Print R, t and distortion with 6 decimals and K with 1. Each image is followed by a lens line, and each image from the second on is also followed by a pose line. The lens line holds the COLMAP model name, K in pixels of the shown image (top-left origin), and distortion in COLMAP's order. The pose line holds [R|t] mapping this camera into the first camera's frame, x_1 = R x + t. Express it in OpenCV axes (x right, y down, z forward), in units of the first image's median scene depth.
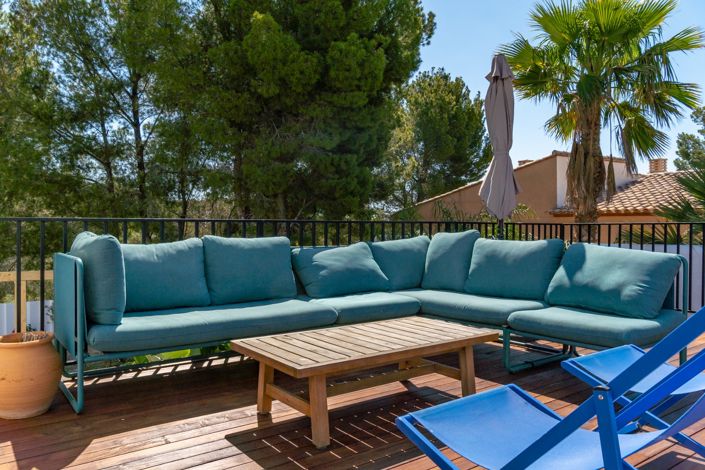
lens RADIAL K [[522.3, 0, 353.6], [0, 522.3, 232.2], [0, 0, 1]] dist [-0.005321, -0.005457]
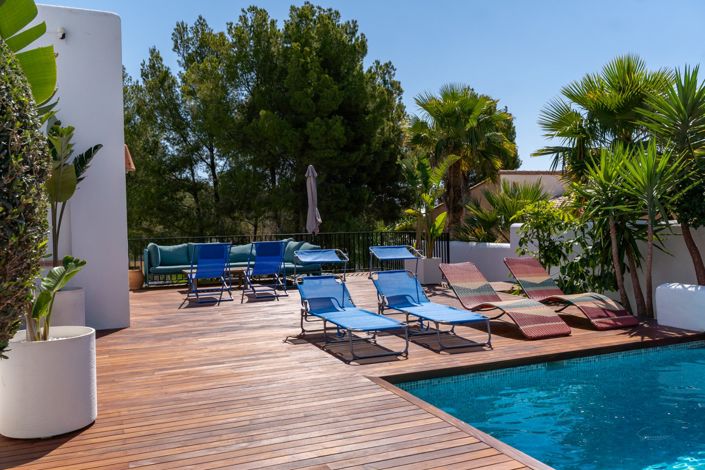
lens RADIAL K [[621.2, 0, 352.2], [0, 621.2, 233.7], [0, 0, 1]] dist [-0.018083, -0.013458]
pose [[0.963115, -0.015128, -0.268663, 0.553143], [0.016277, 0.999865, 0.002052, -0.013078], [0.268596, -0.006349, 0.963232, -0.763787]]
